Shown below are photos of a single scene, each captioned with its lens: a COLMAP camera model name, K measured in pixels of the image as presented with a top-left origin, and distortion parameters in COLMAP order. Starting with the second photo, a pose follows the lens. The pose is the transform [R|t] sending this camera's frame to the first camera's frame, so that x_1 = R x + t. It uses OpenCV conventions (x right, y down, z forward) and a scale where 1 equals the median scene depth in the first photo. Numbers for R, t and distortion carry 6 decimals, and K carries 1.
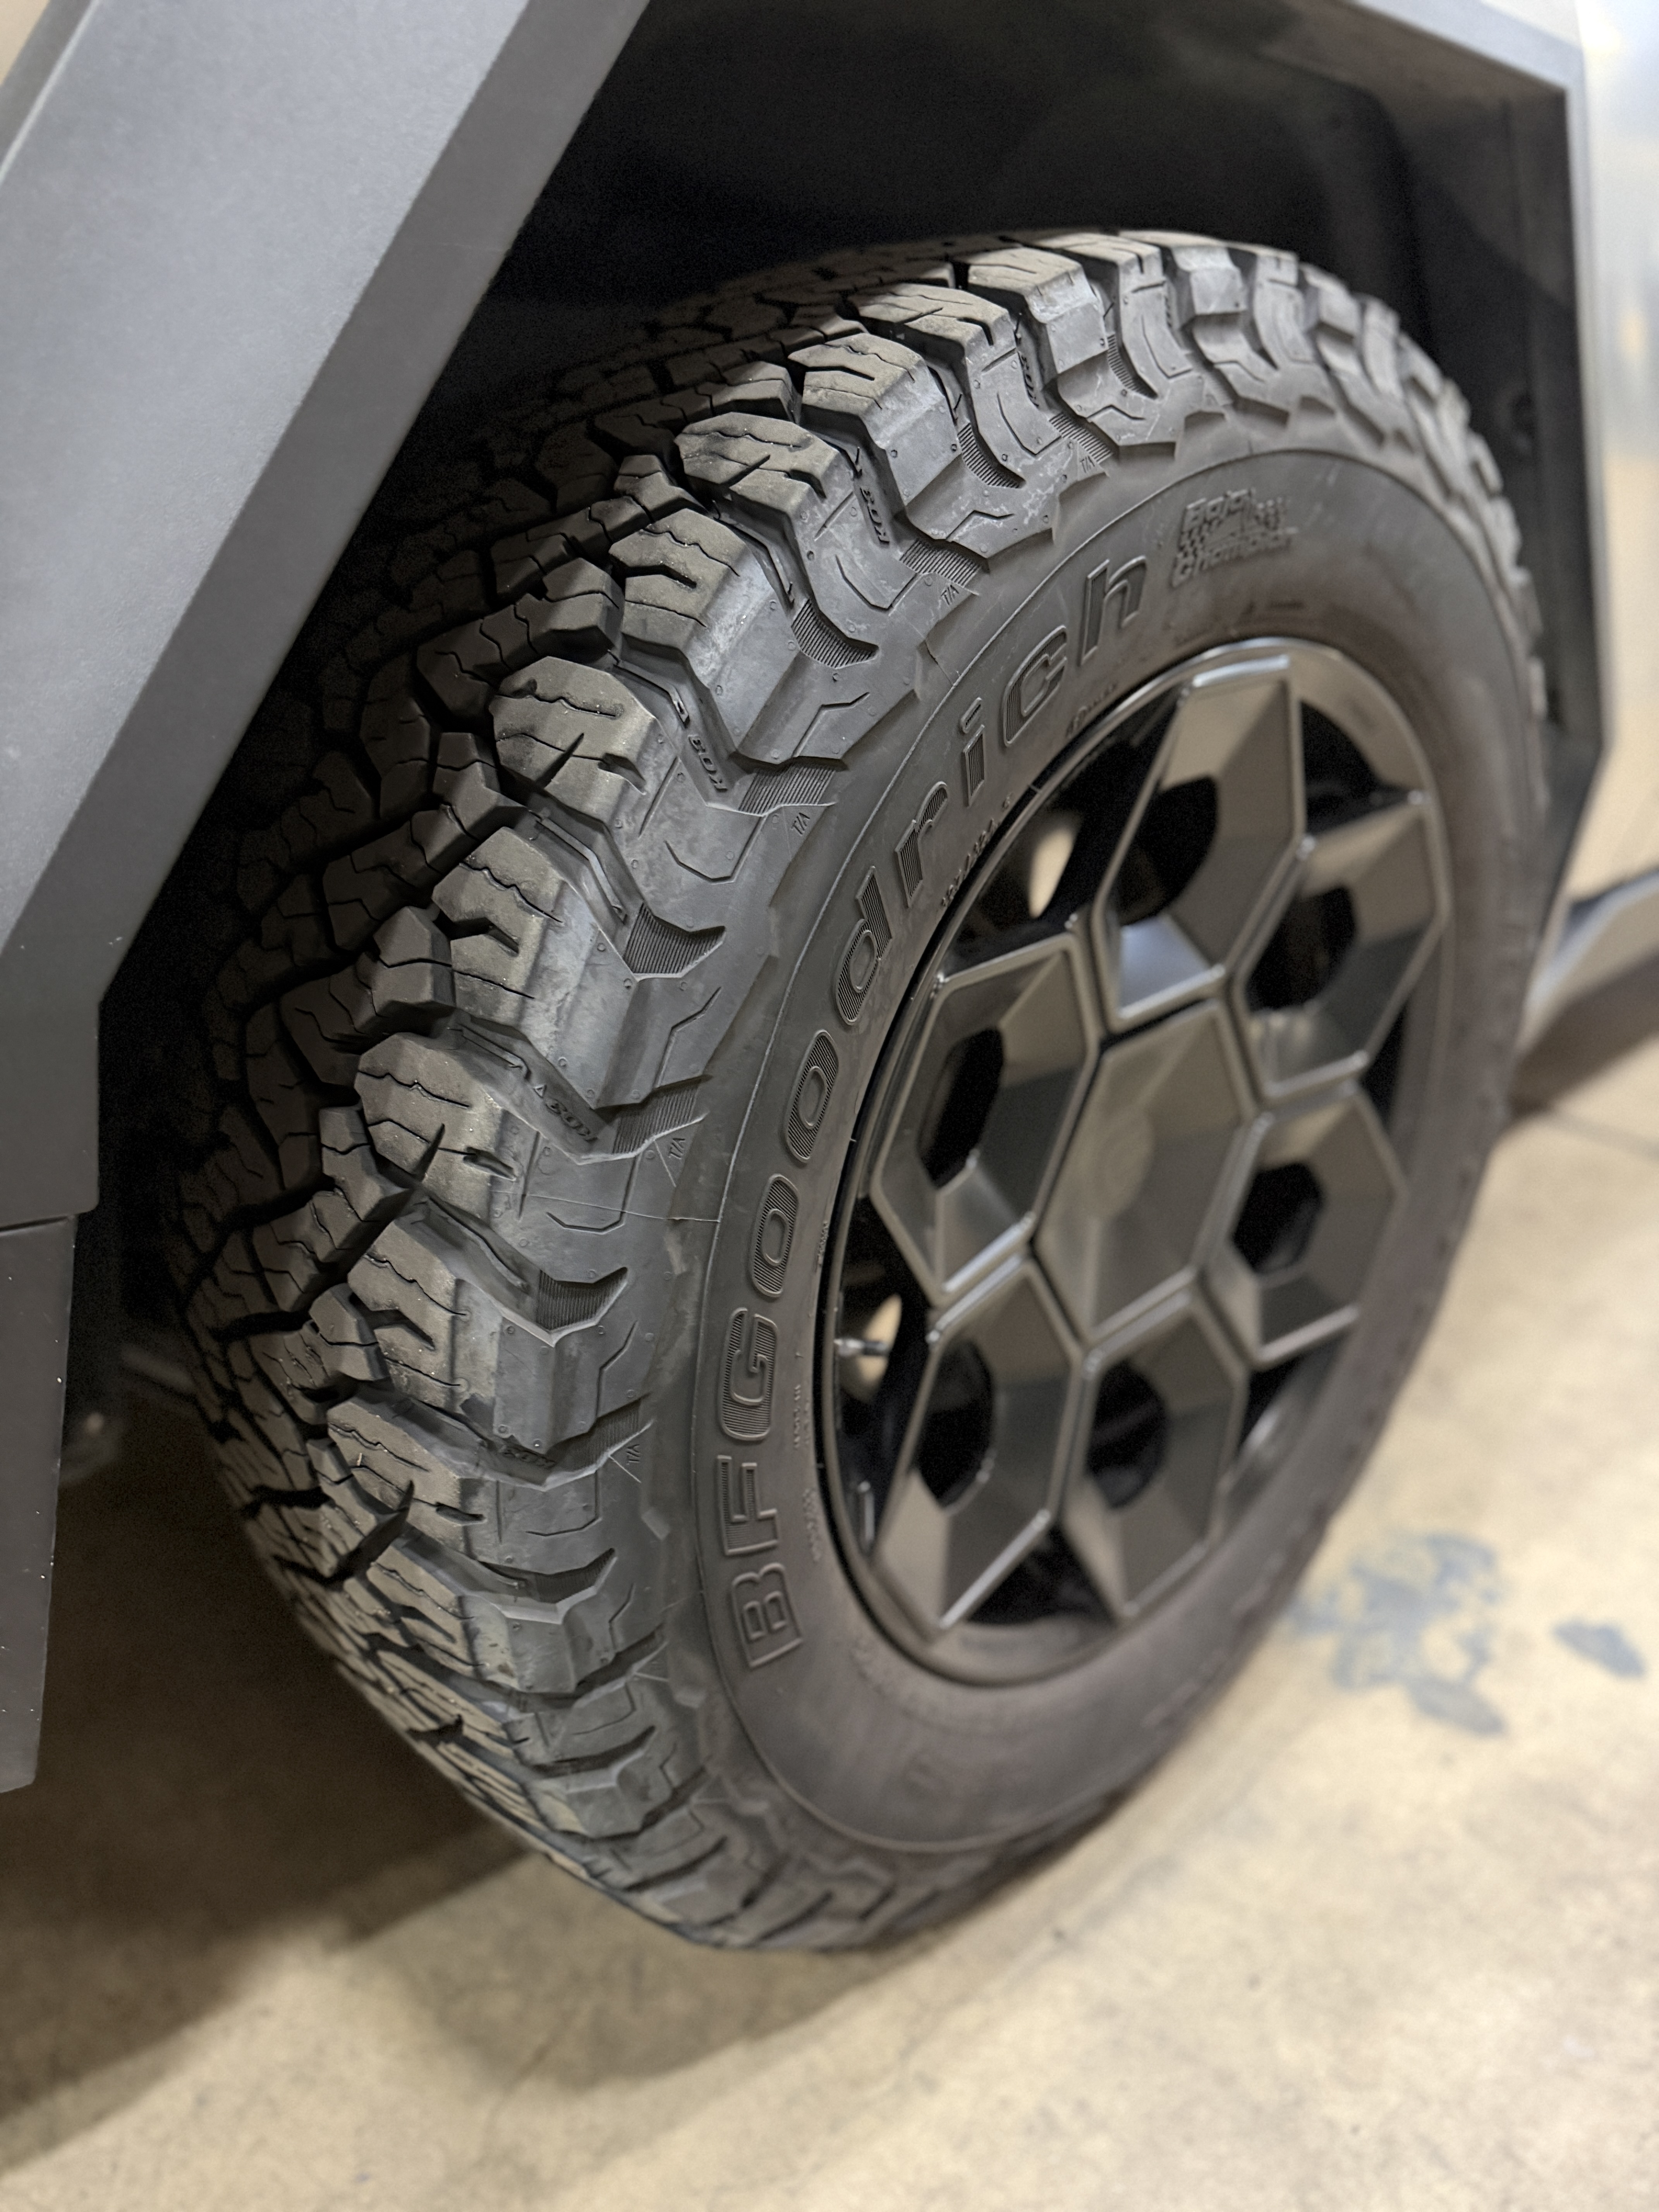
lens RADIAL K [[1559.9, 0, 829.5], [0, 1559.9, 1106.0], [0, 0, 1]] dist [0.127380, -0.000896]
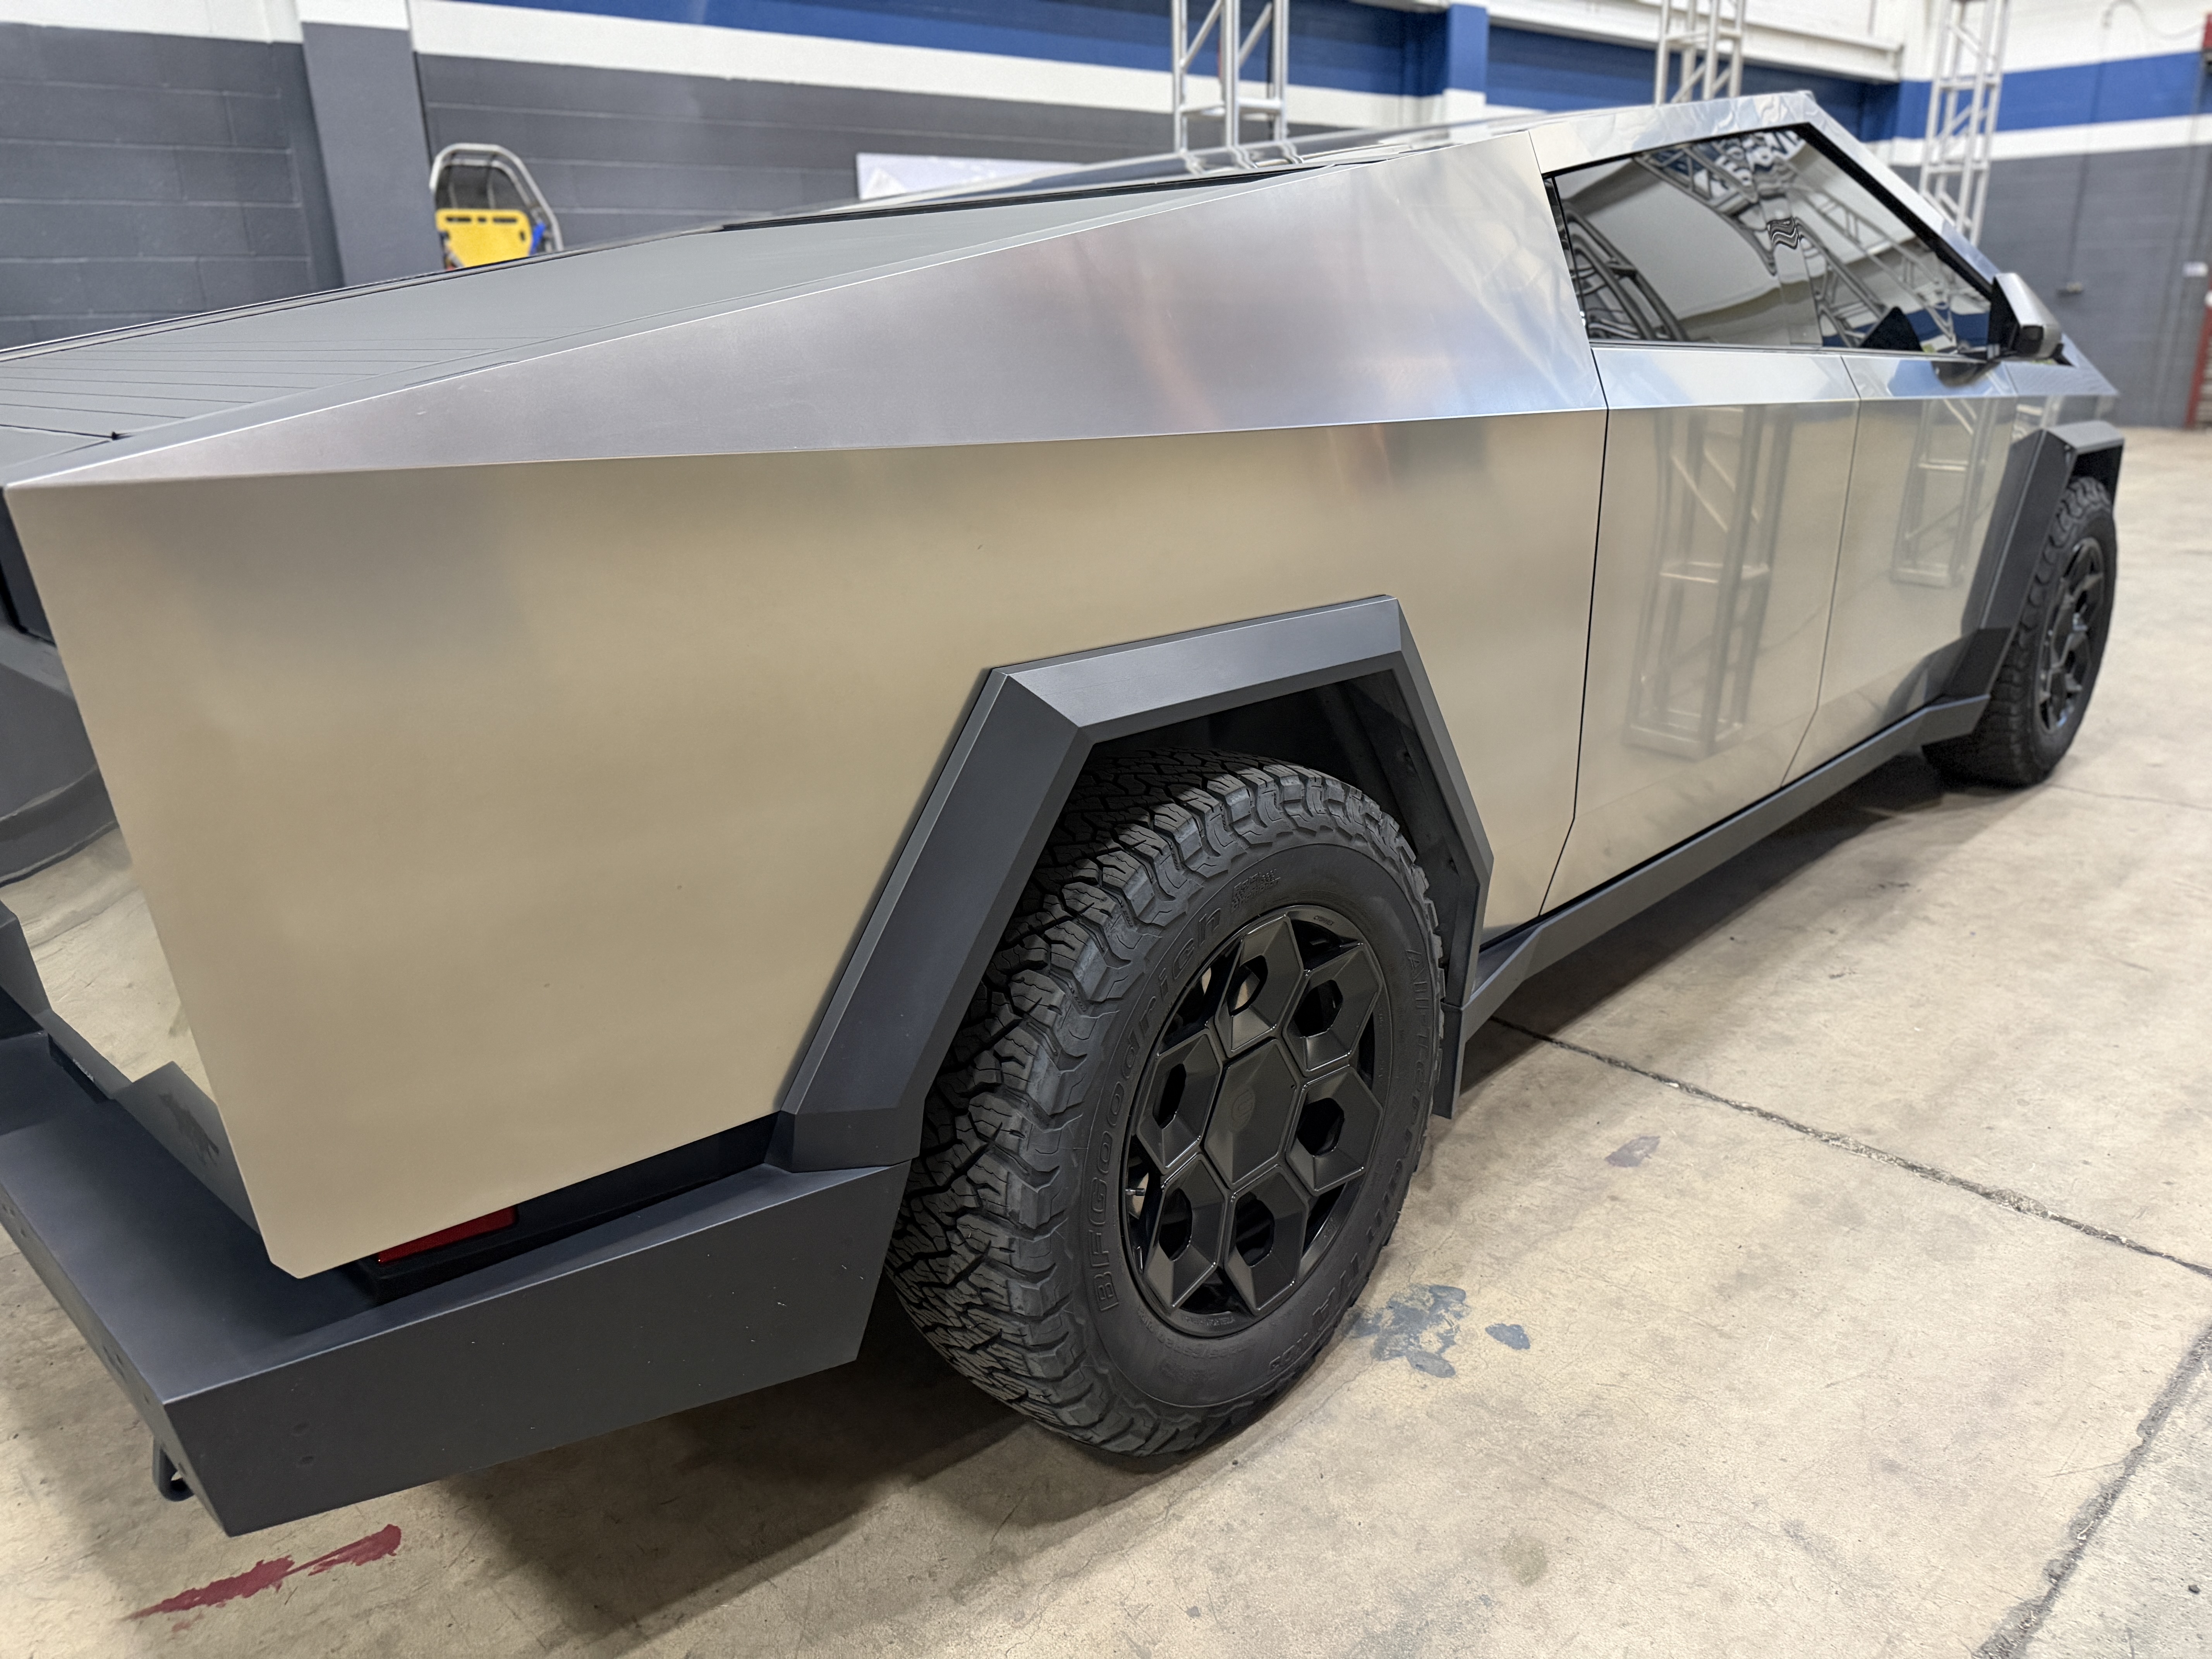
lens RADIAL K [[1559.9, 0, 1106.0], [0, 1559.9, 829.5], [0, 0, 1]] dist [0.127380, -0.000896]
pose [[0.998879, -0.043241, 0.019234, -0.061107], [0.044922, 0.994192, -0.097794, -0.221596], [-0.014894, 0.098549, 0.995021, -1.907622]]
